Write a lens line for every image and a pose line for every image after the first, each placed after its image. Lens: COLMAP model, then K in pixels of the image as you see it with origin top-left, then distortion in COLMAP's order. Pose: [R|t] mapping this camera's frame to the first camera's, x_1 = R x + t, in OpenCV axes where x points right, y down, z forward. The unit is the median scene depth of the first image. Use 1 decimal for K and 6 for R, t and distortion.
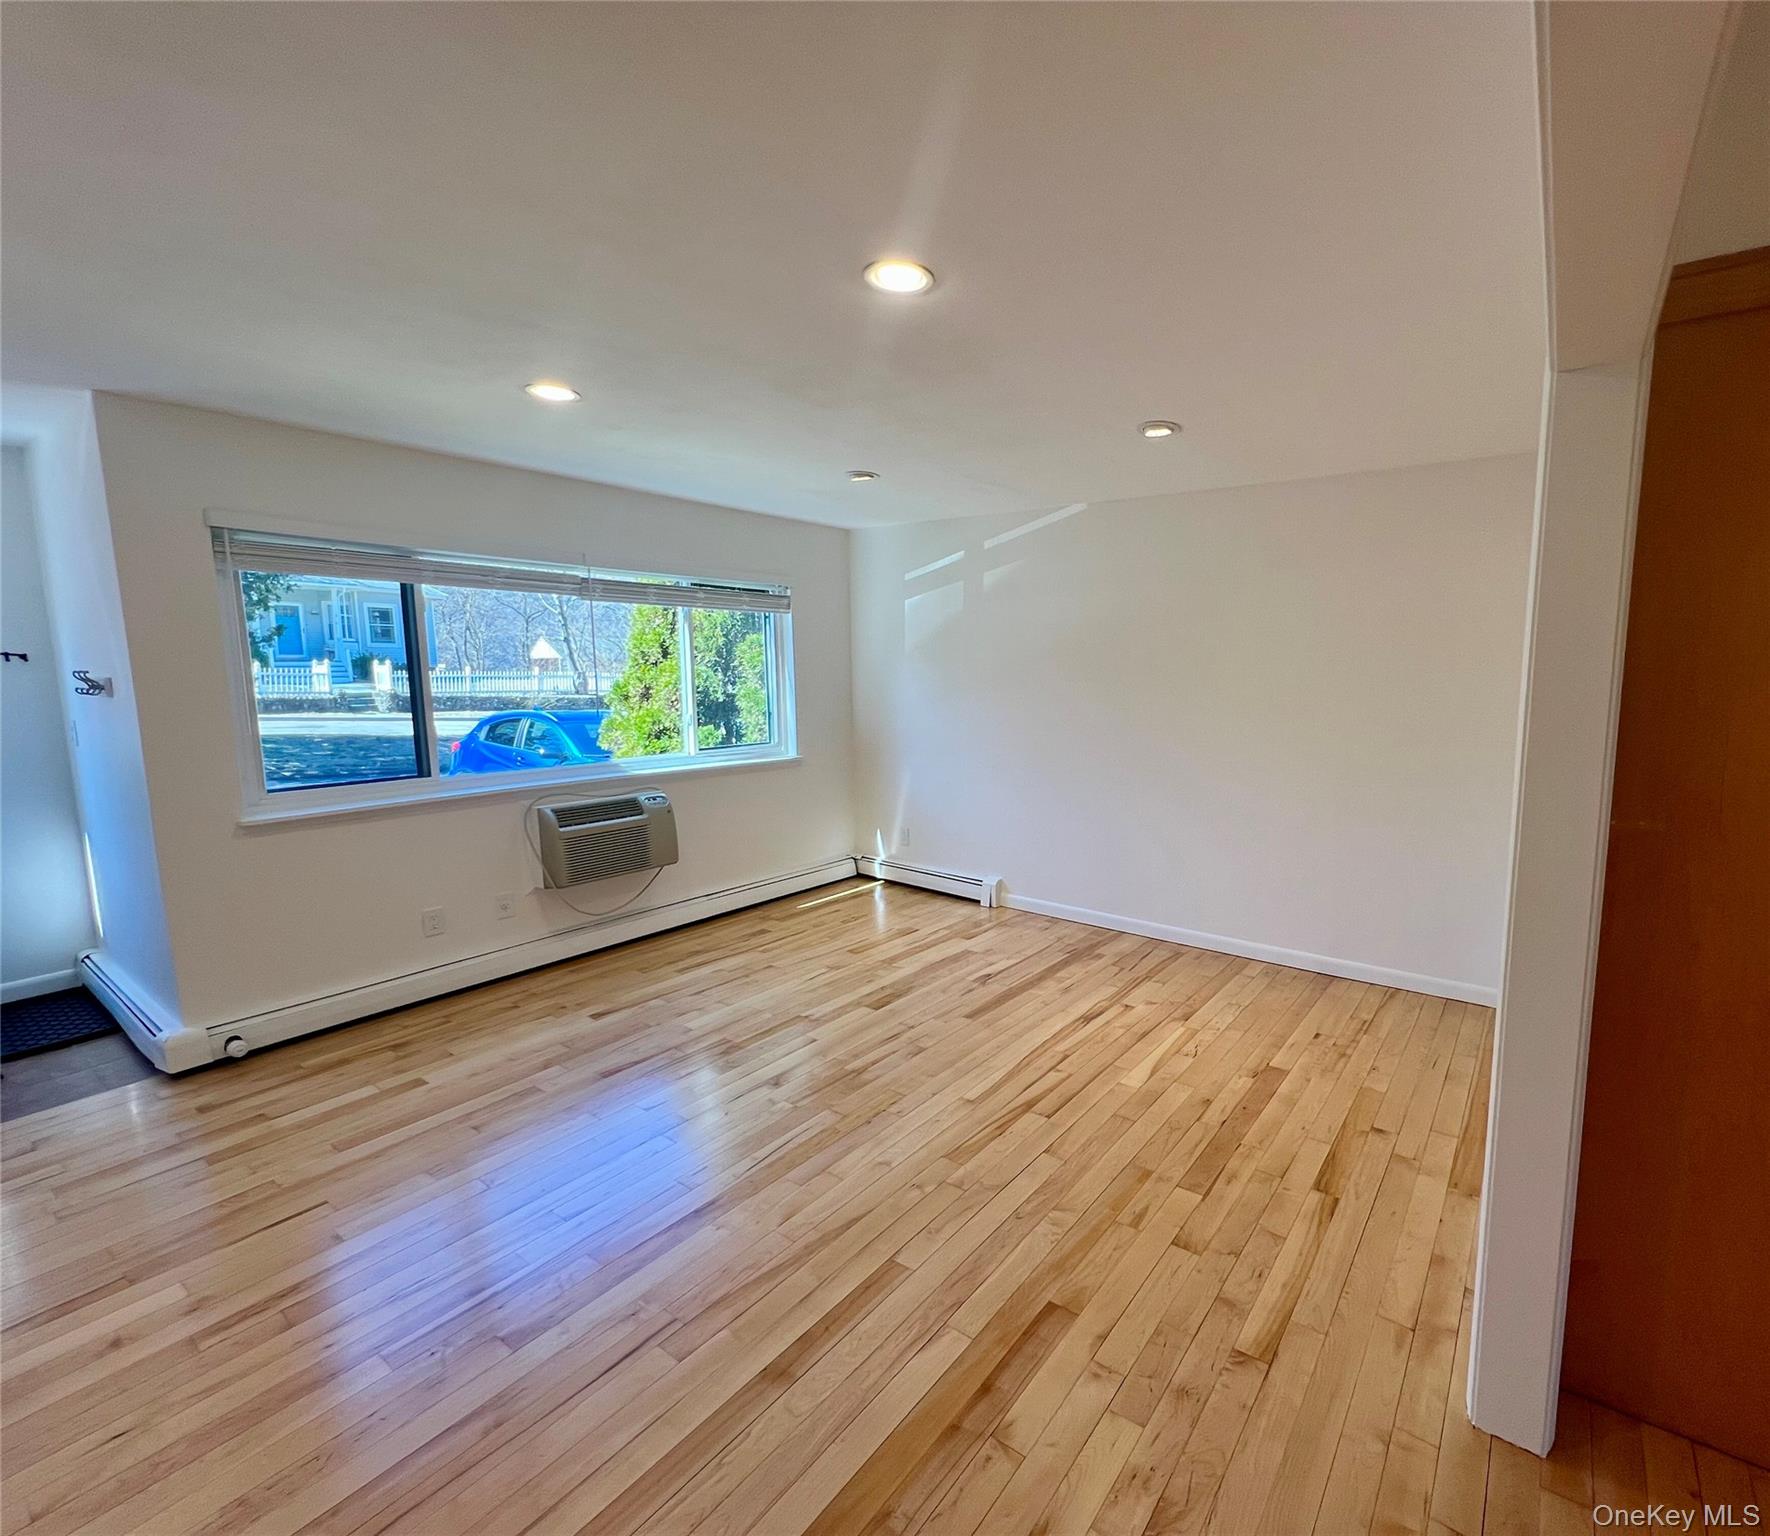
lens RADIAL K [[813.1, 0, 1026.4], [0, 813.1, 769.3], [0, 0, 1]] dist [-0.004129, -0.000359]
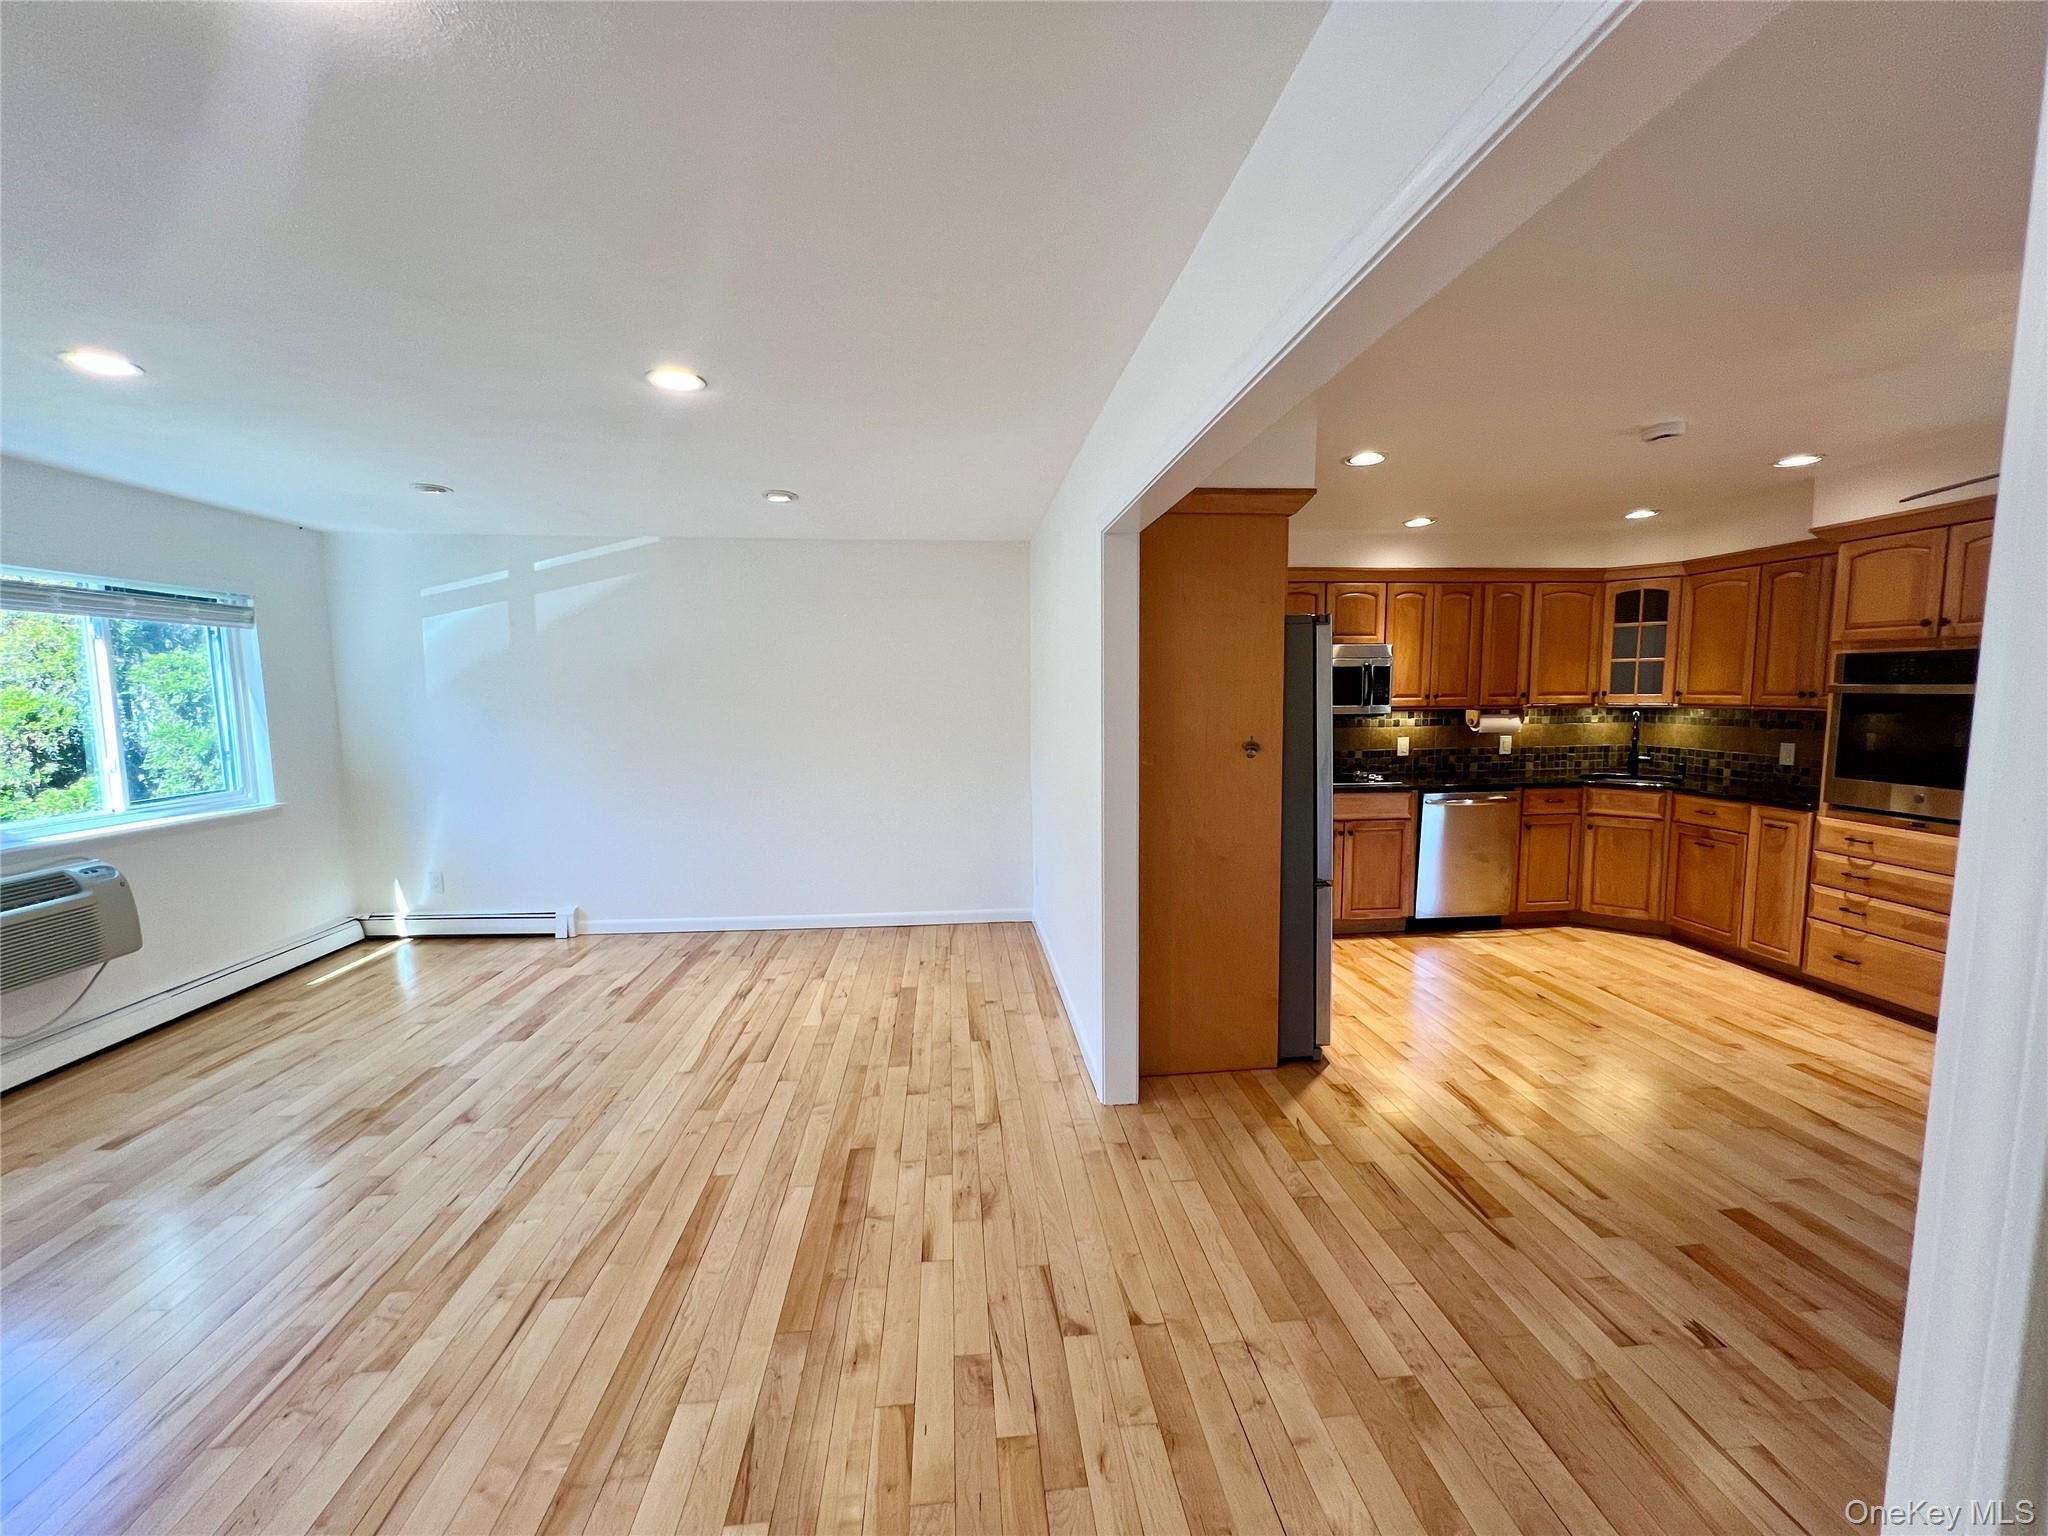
lens RADIAL K [[815.4, 0, 1023.3], [0, 815.4, 767.1], [0, 0, 1]] dist [-0.001935, 0.000303]
pose [[0.783412, -0.071221, 0.617408, -0.313022], [0.090187, 0.995925, 0.000449, 0.023755], [-0.614924, 0.055331, 0.786643, -0.167982]]
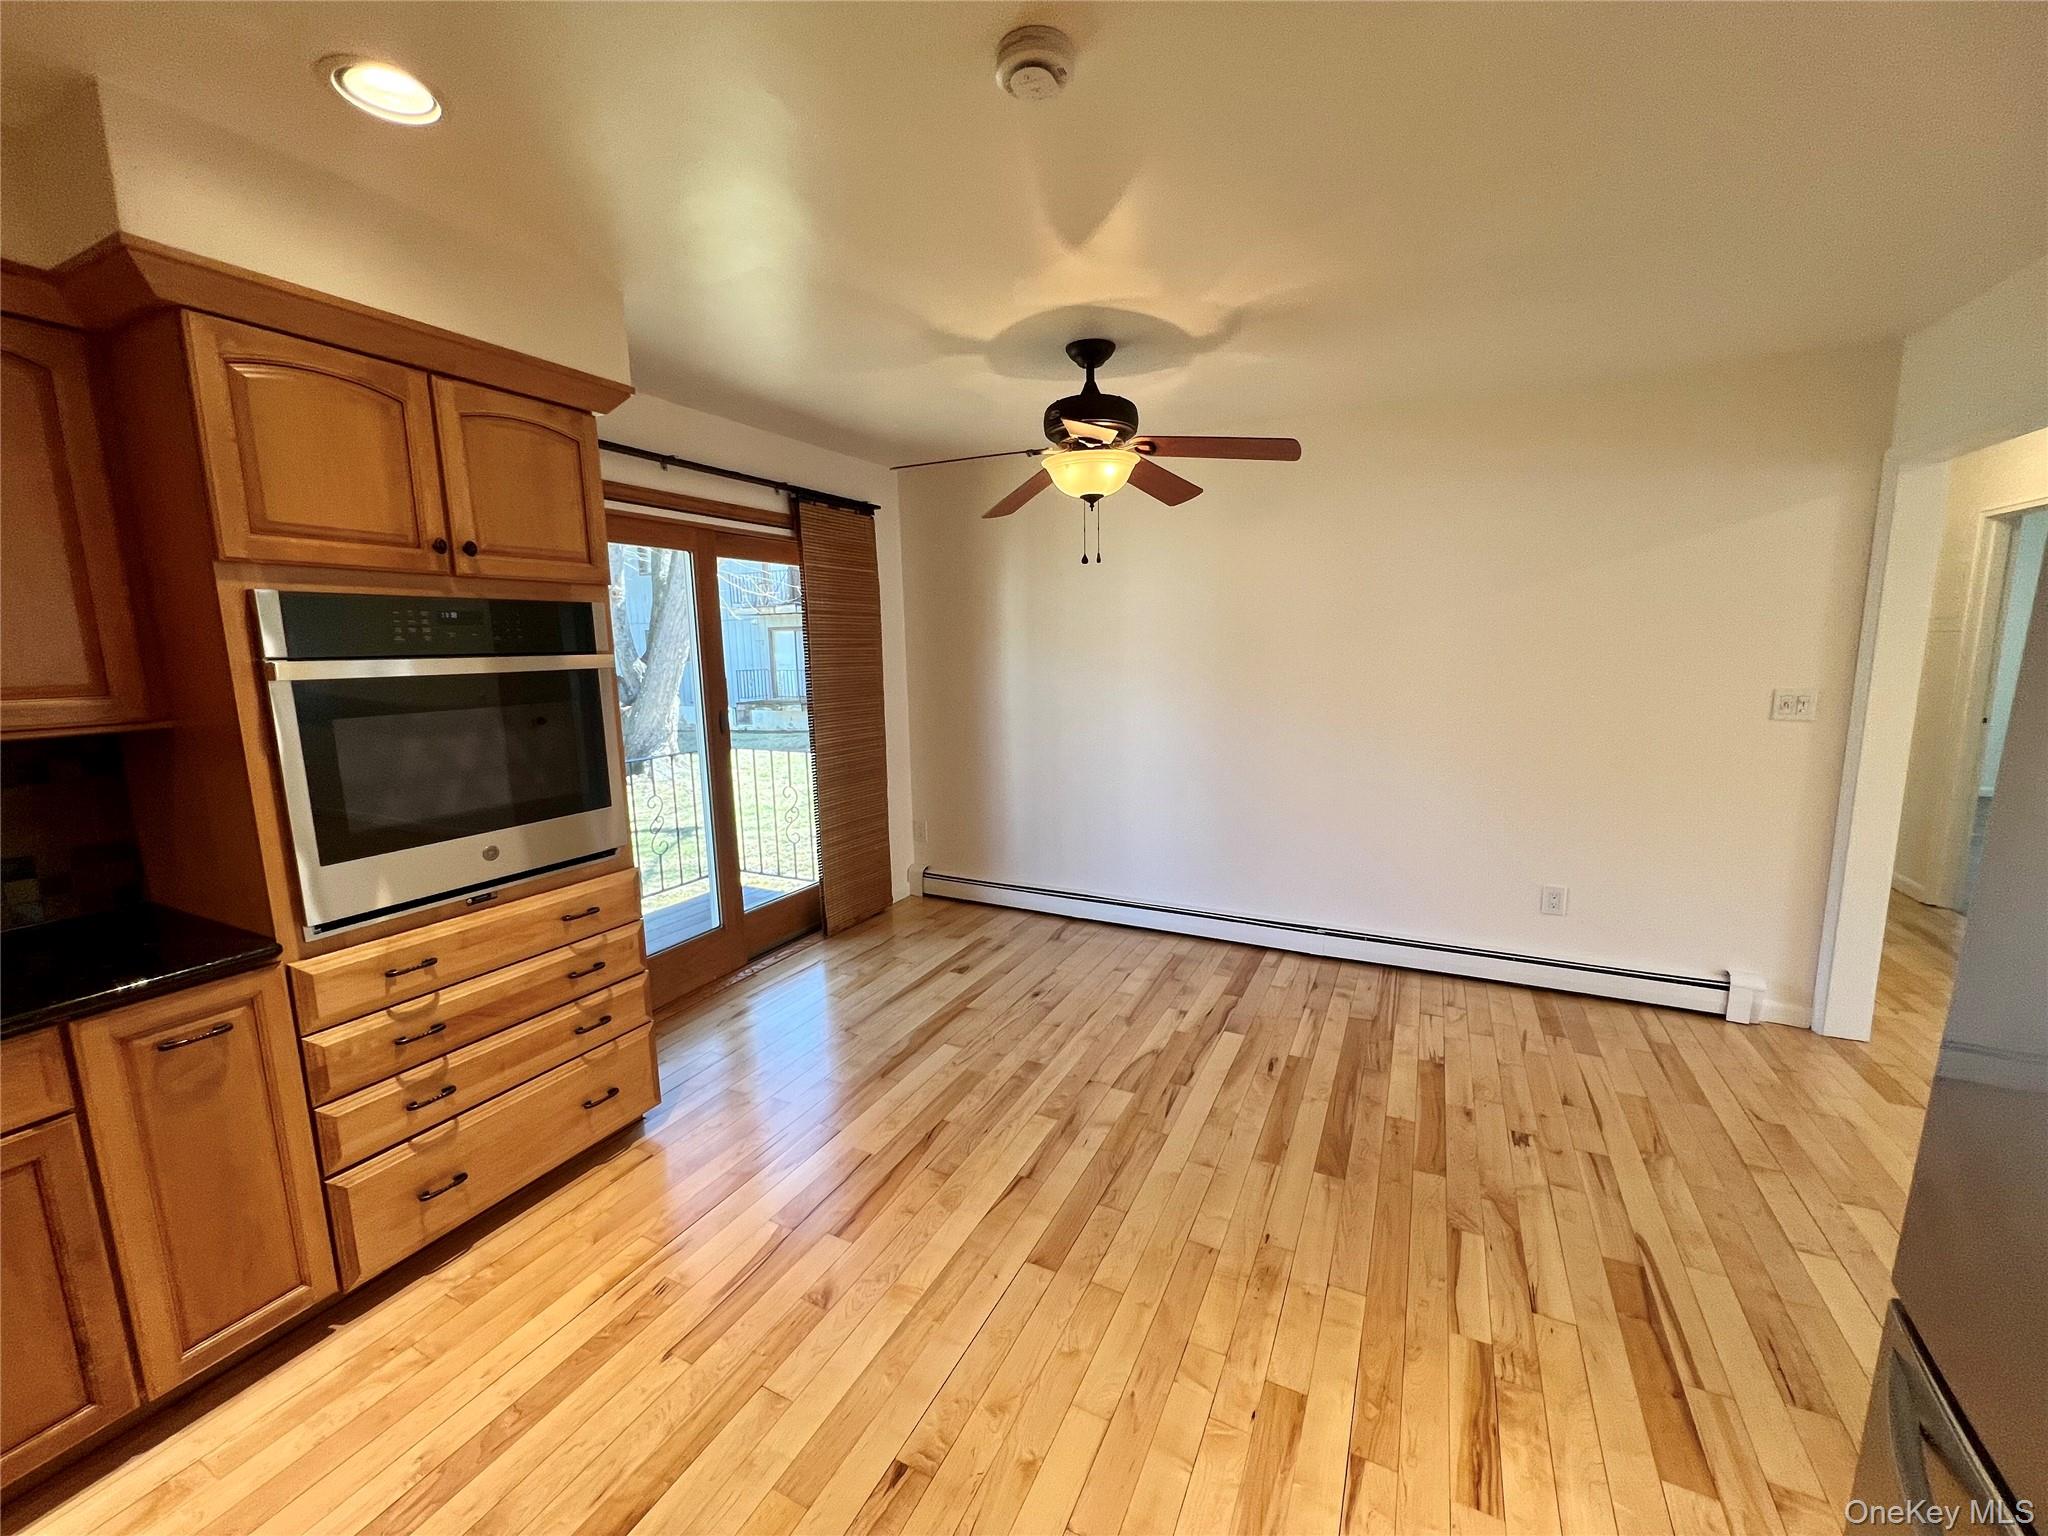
lens RADIAL K [[815.4, 0, 1021.2], [0, 815.4, 778.9], [0, 0, 1]] dist [-0.001935, 0.000303]
pose [[-0.993469, 0.035575, -0.108413, 0.863475], [0.003378, 0.958905, 0.283709, -0.056477], [0.114051, 0.281490, -0.952762, 0.544863]]
